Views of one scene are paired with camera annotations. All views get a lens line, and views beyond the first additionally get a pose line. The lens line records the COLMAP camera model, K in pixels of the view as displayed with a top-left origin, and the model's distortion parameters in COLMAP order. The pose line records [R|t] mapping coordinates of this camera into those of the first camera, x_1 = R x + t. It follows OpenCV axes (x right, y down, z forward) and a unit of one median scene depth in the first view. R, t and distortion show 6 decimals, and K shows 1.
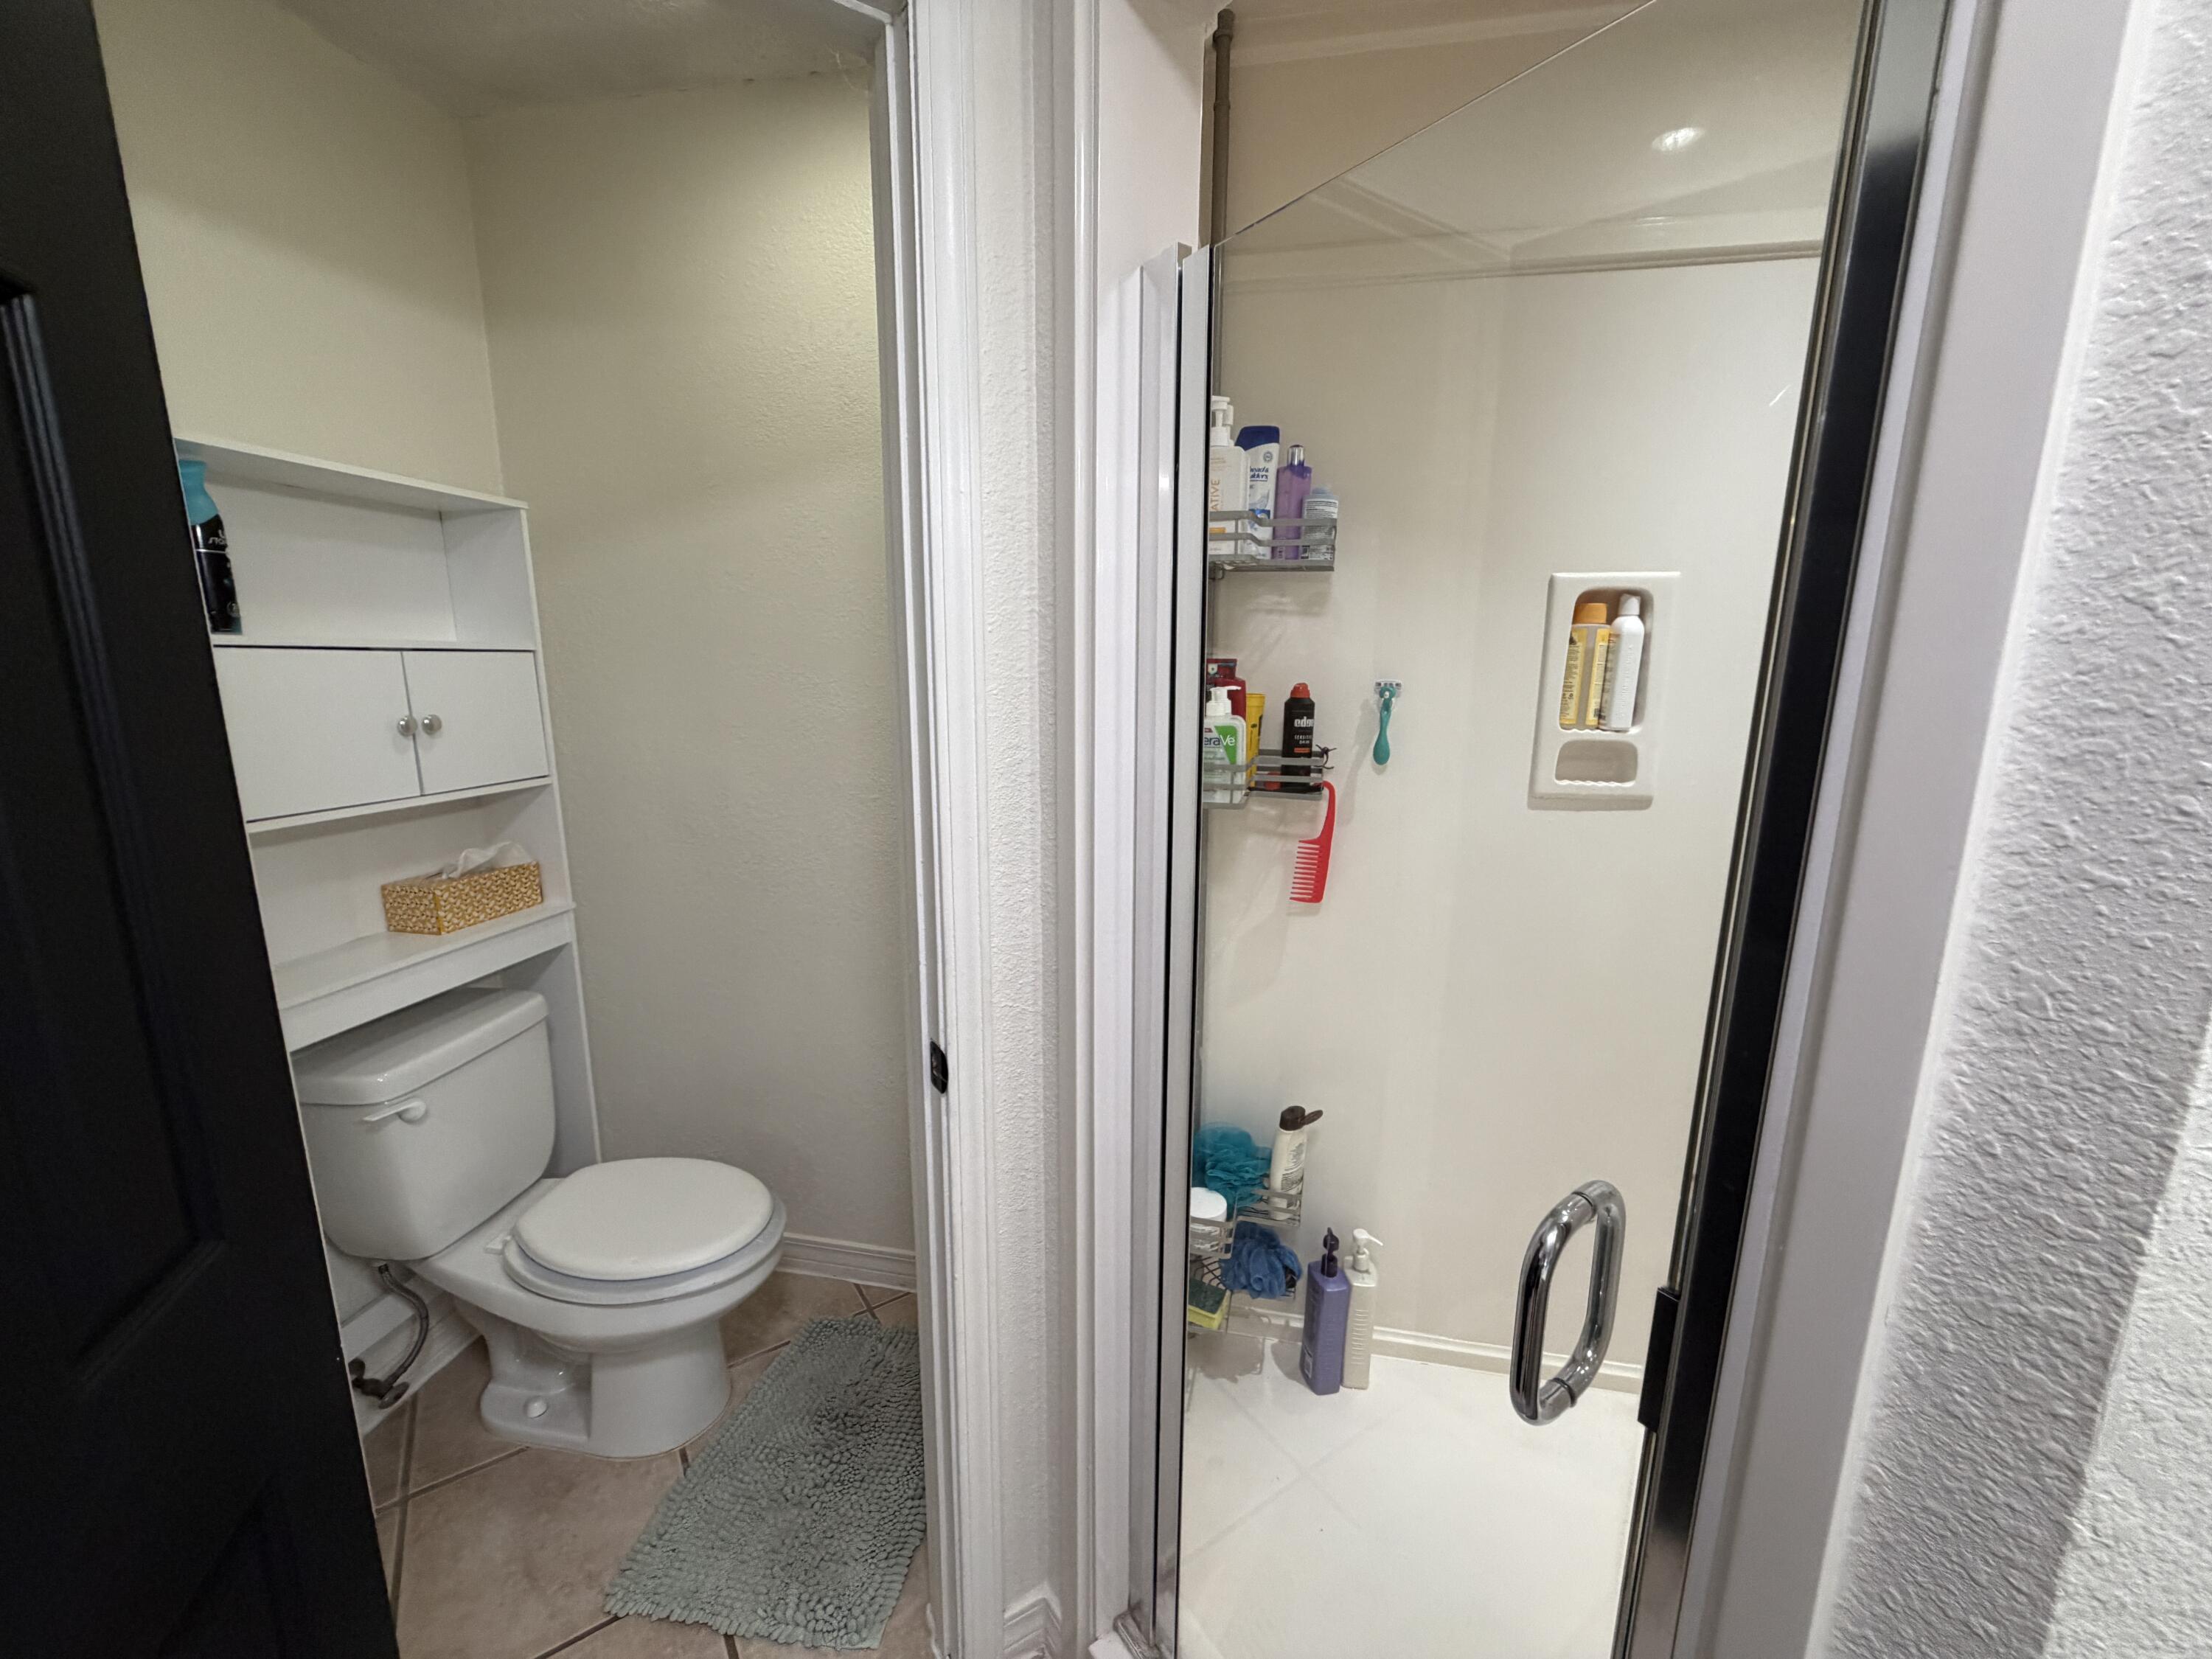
lens RADIAL K [[882.7, 0, 1101.0], [0, 882.7, 830.2], [0, 0, 1]] dist [0.000683, 0.000437]
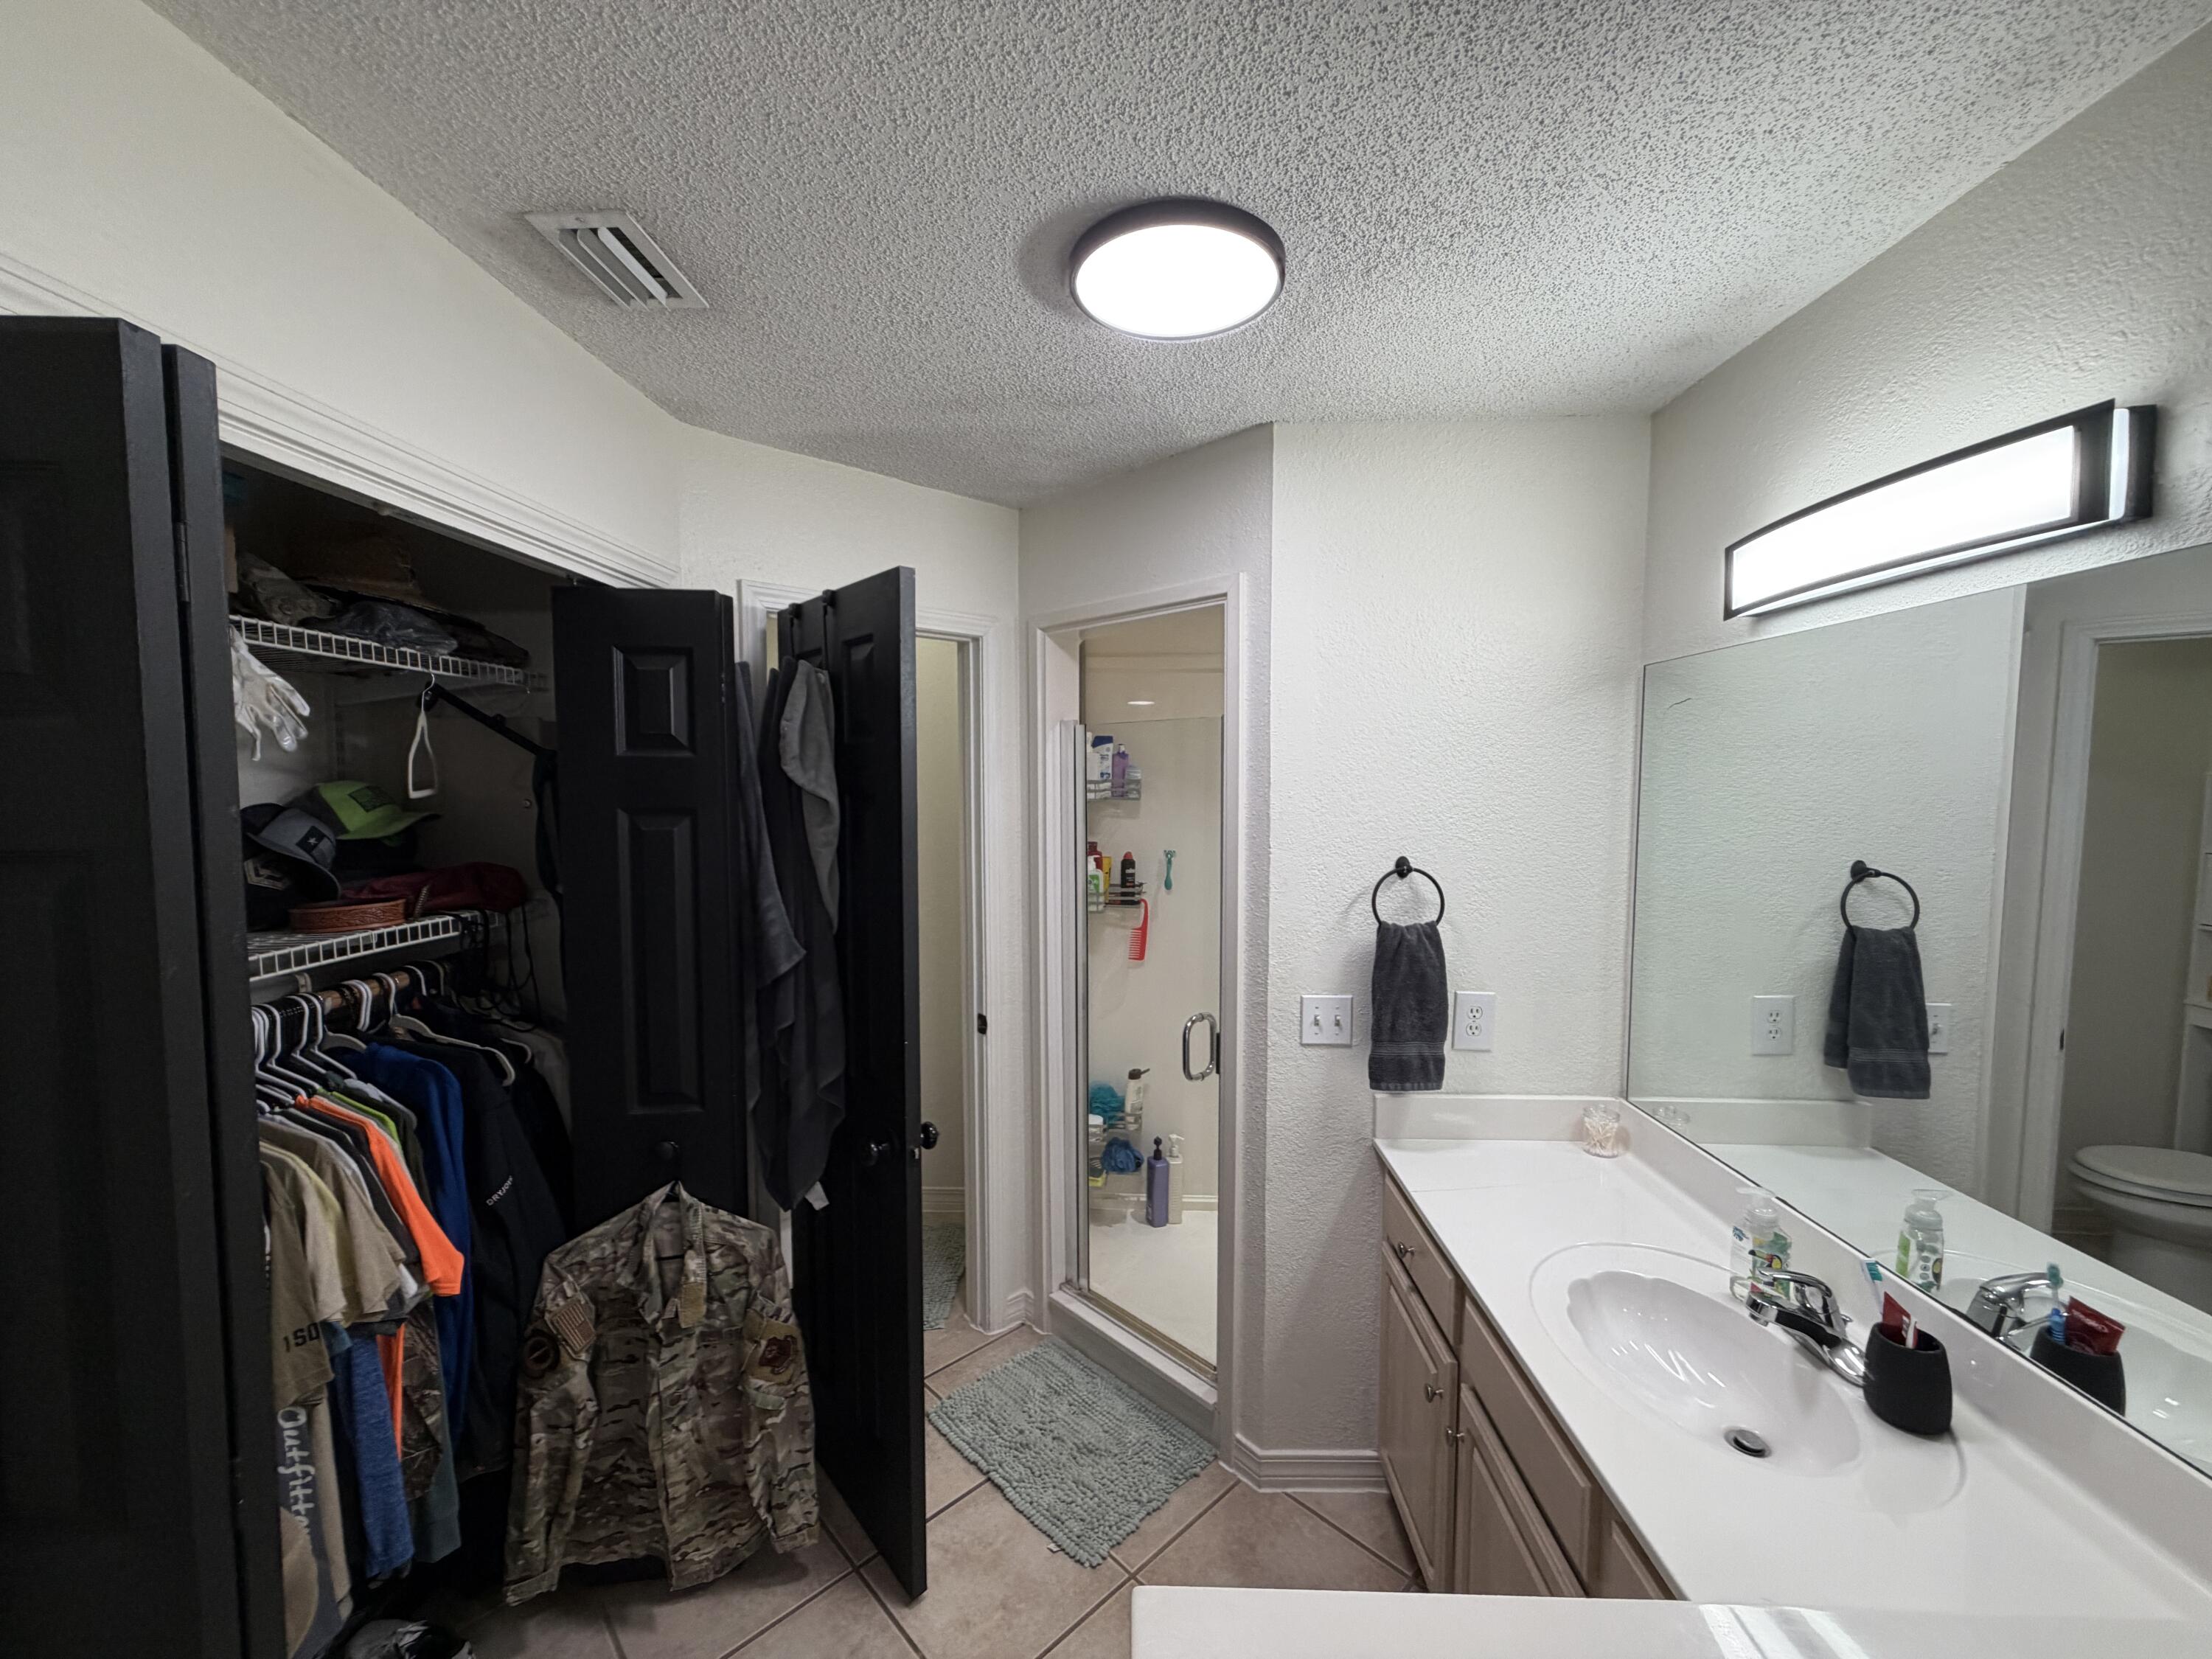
lens RADIAL K [[882.7, 0, 1101.0], [0, 882.7, 830.2], [0, 0, 1]] dist [0.000683, 0.000437]
pose [[0.987326, -0.017947, 0.157689, -0.160254], [0.038923, 0.990623, -0.130963, 0.051075], [-0.153860, 0.135440, 0.978766, -1.008900]]
